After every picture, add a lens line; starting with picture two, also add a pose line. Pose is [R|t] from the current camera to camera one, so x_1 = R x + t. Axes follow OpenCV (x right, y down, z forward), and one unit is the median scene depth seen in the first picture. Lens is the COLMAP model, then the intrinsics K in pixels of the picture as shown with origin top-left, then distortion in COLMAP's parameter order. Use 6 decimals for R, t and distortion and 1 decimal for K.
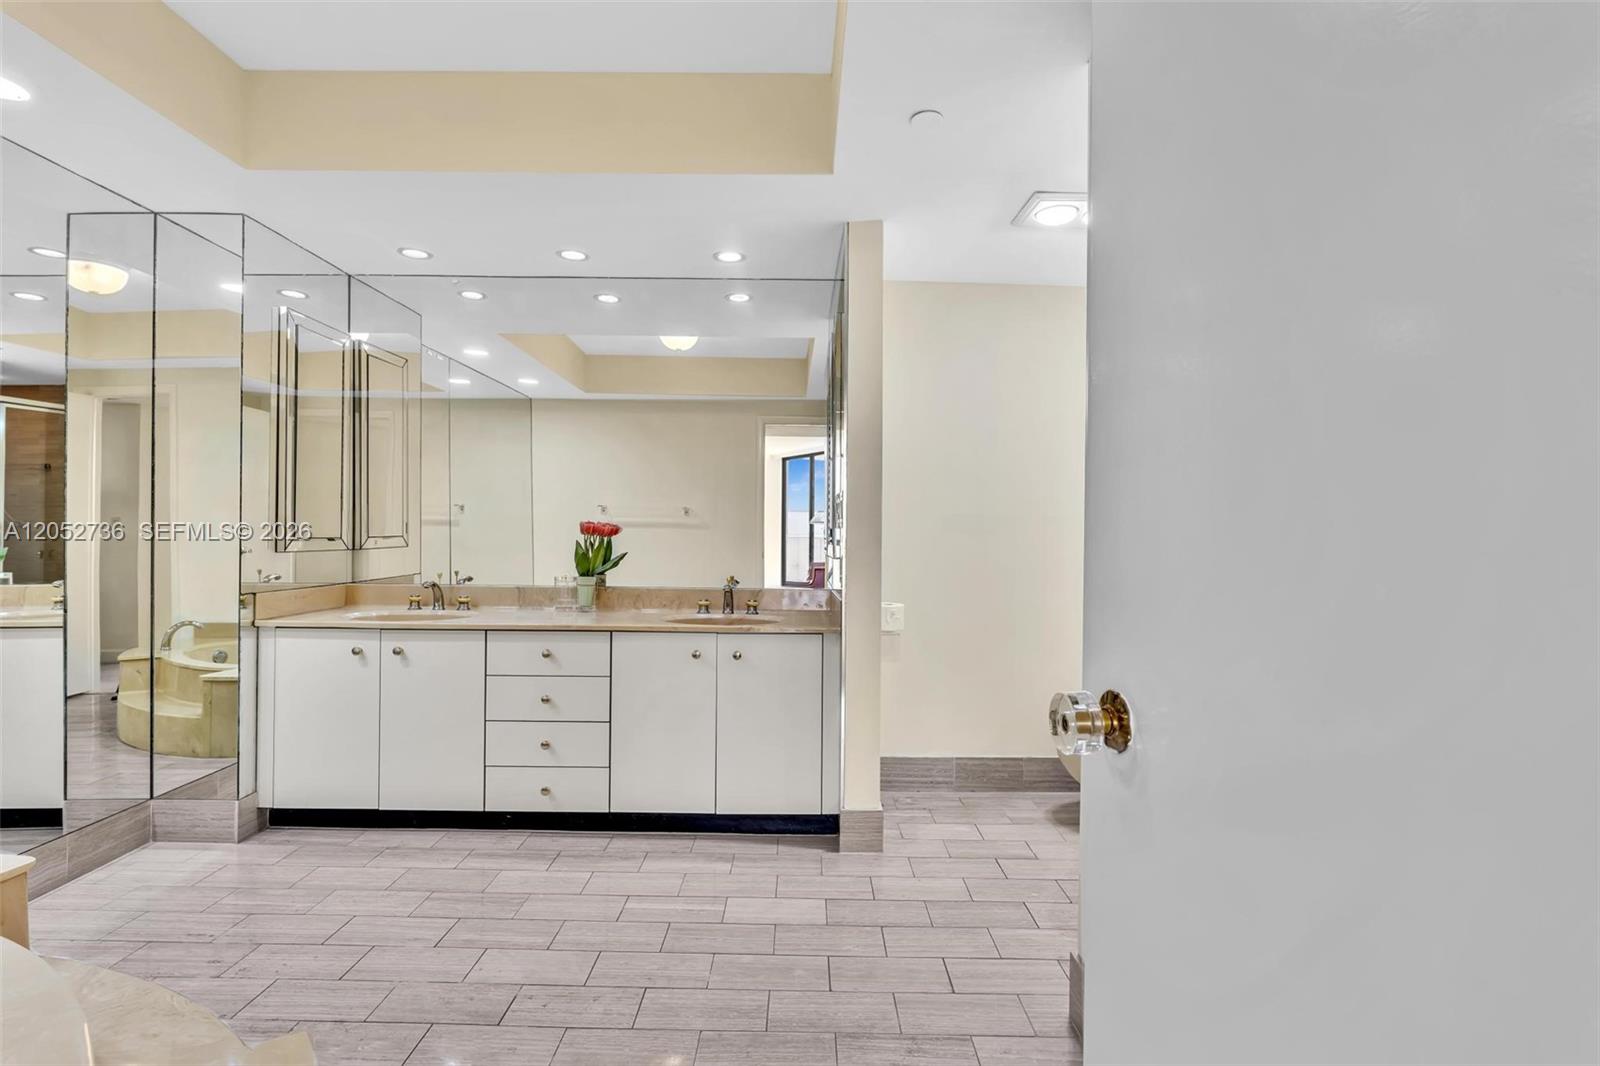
lens RADIAL K [[748.4, 0, 797.2], [0, 748.4, 530.0], [0, 0, 1]] dist [-0.004627, 0.001261]
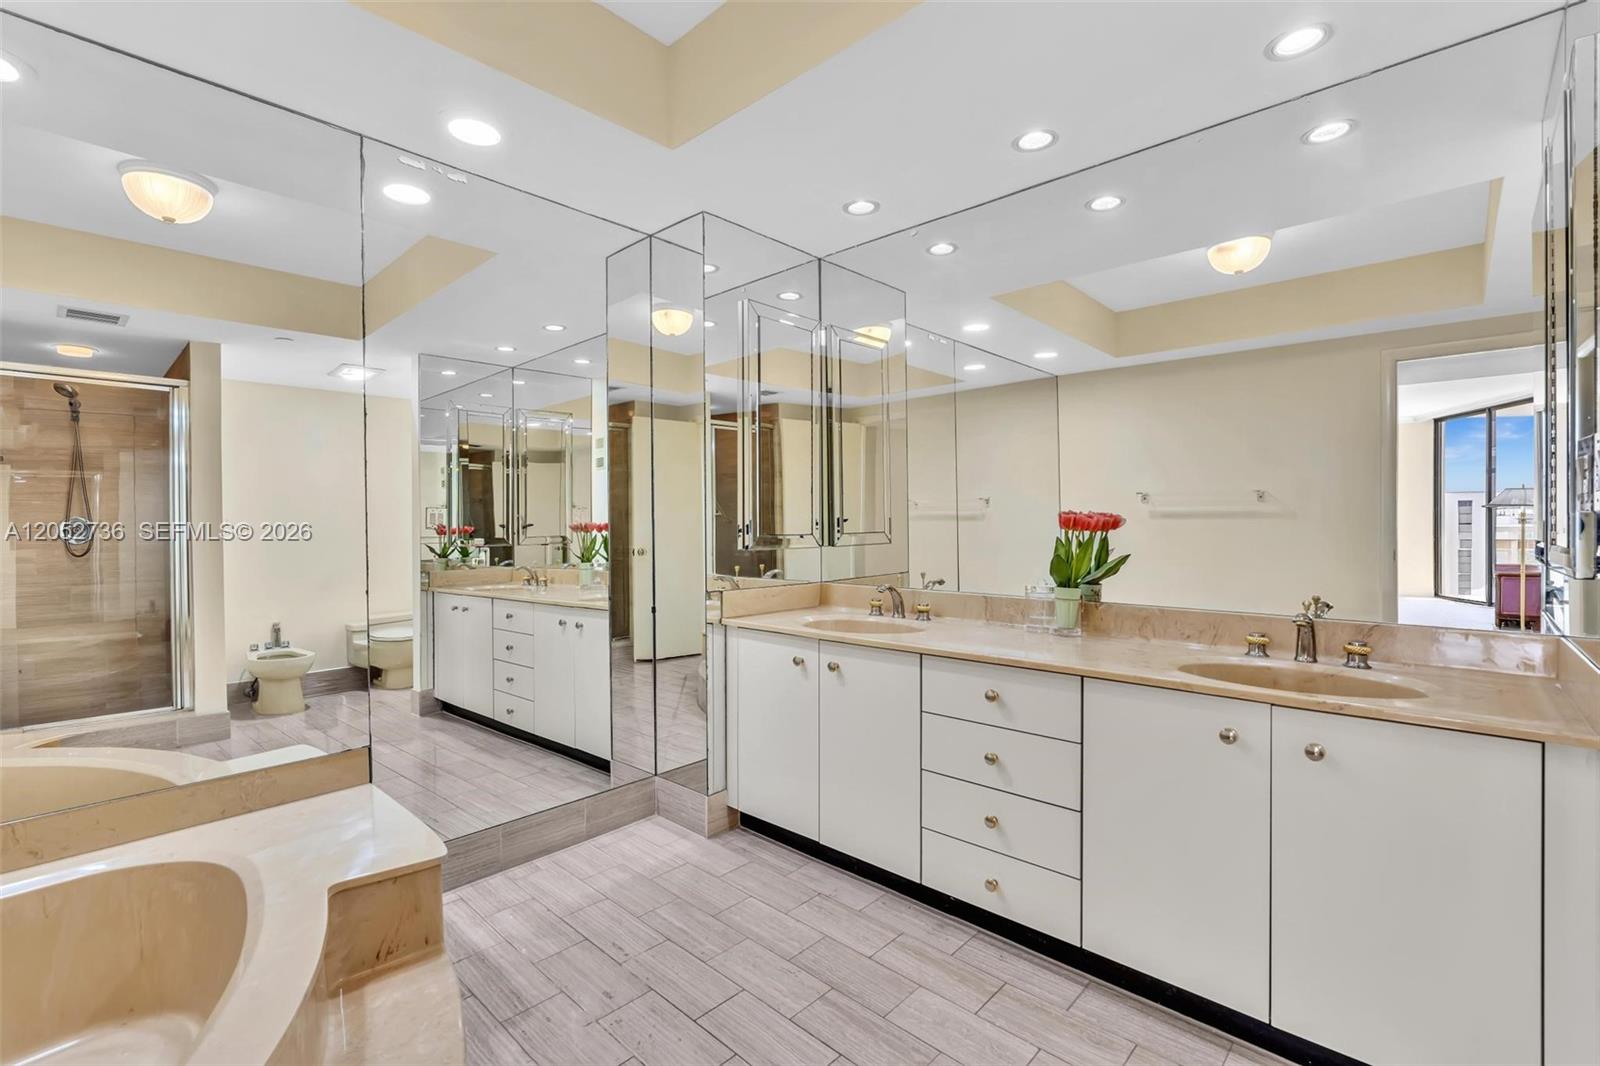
lens RADIAL K [[711.9, 0, 797.5], [0, 711.9, 532.4], [0, 0, 1]] dist [-0.005263, -0.000452]
pose [[0.729293, -0.005111, -0.684182, -0.001782], [0.013718, 0.999880, 0.007154, 0.000900], [0.684064, -0.014603, 0.729276, 0.344639]]
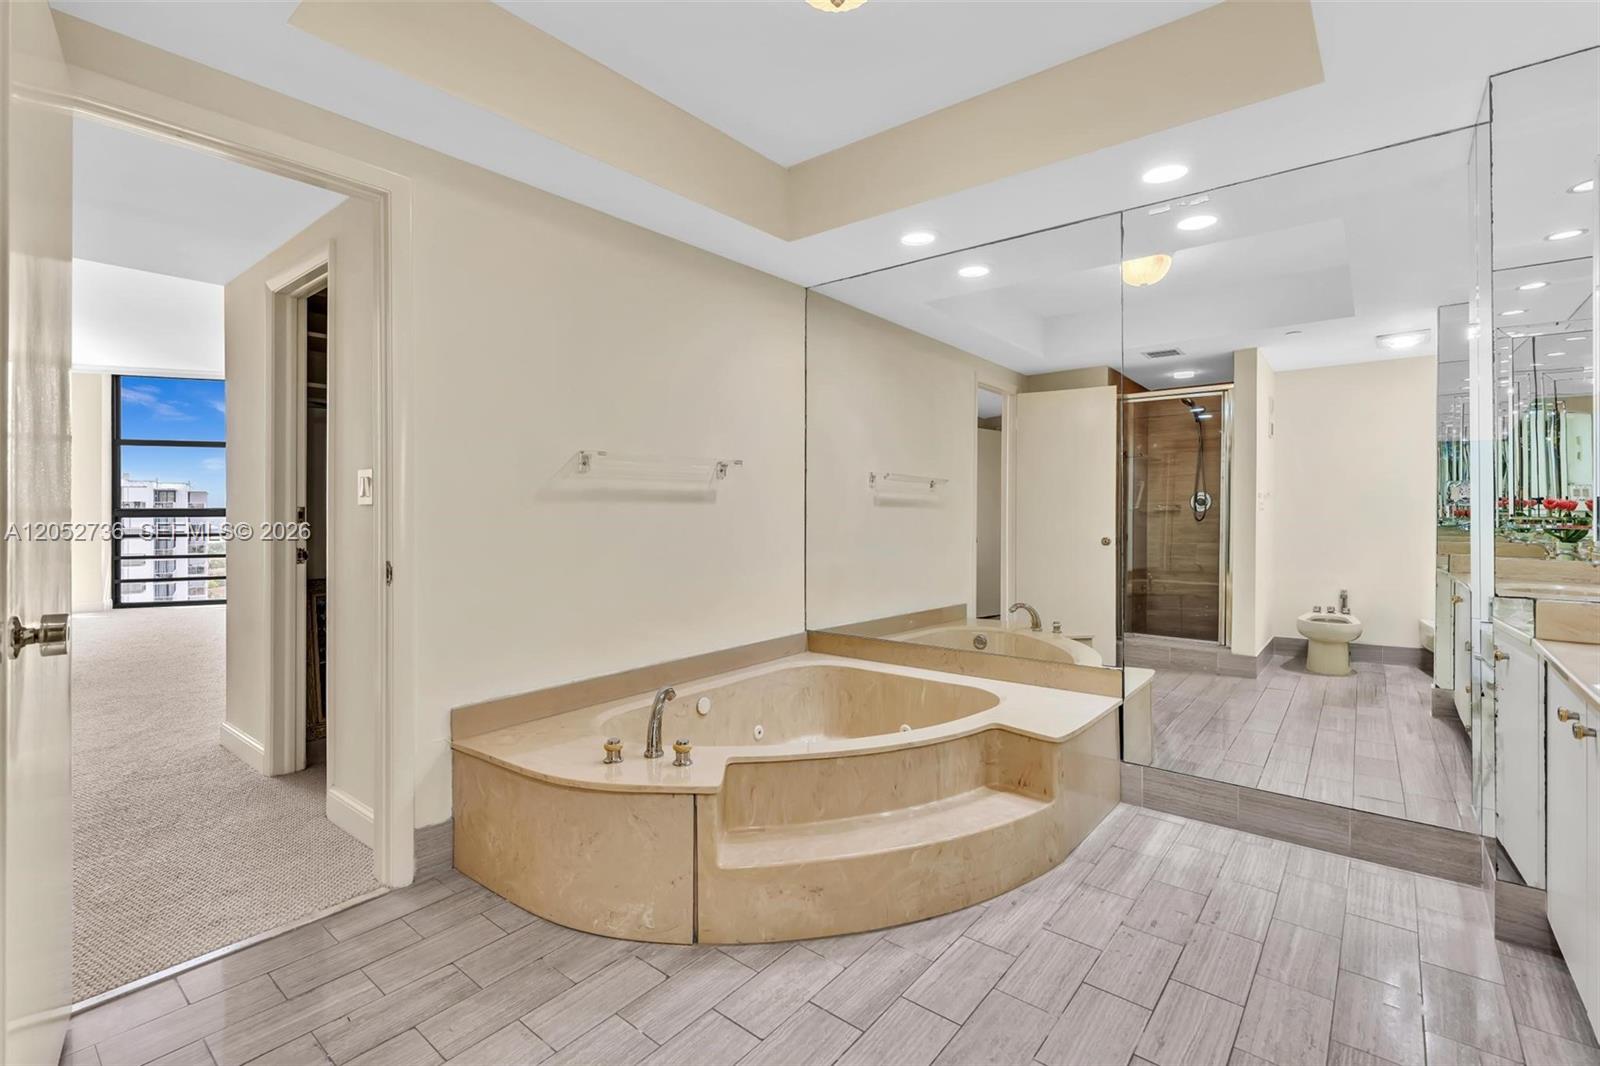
lens RADIAL K [[742.5, 0, 769.7], [0, 742.5, 497.3], [0, 0, 1]] dist [0.000968, 0.000387]
pose [[-0.643017, -0.004319, -0.765840, 0.236131], [0.000308, 0.999983, -0.005897, -0.006668], [0.765852, -0.004028, -0.643004, 0.823583]]
